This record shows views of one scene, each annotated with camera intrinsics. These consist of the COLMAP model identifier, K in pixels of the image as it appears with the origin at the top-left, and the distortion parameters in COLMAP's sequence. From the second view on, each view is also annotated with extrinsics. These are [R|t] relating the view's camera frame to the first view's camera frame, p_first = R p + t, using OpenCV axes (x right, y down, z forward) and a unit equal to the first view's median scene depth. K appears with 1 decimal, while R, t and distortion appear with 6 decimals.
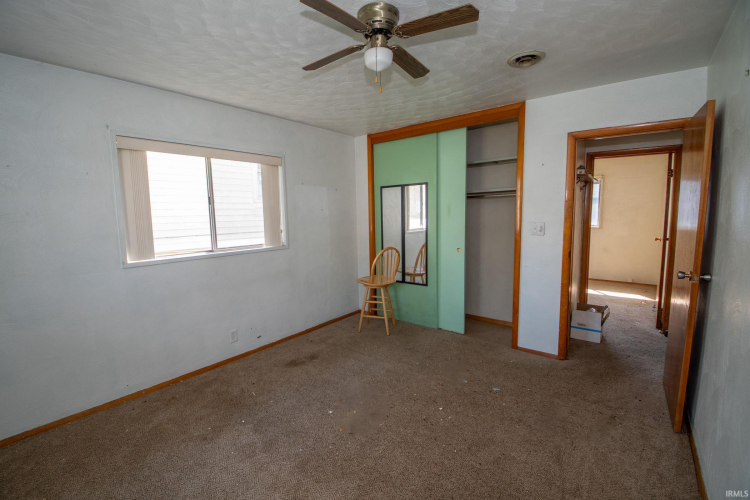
lens RADIAL K [[330.9, 0, 359.1], [0, 330.9, 246.6], [0, 0, 1]] dist [-0.003076, -0.014452]
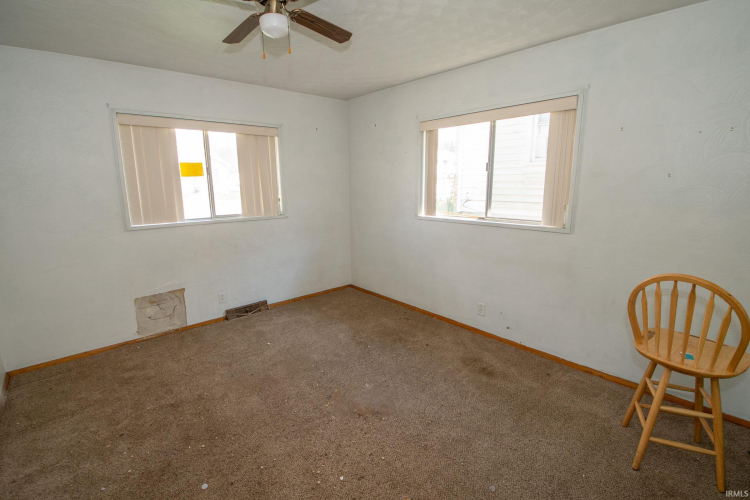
lens RADIAL K [[330.9, 0, 359.1], [0, 330.9, 246.6], [0, 0, 1]] dist [-0.003076, -0.014452]
pose [[-0.148186, 0.201234, -0.968270, 0.587434], [-0.095209, 0.971628, 0.216503, -0.084138], [0.984366, 0.124271, -0.124822, 0.772060]]
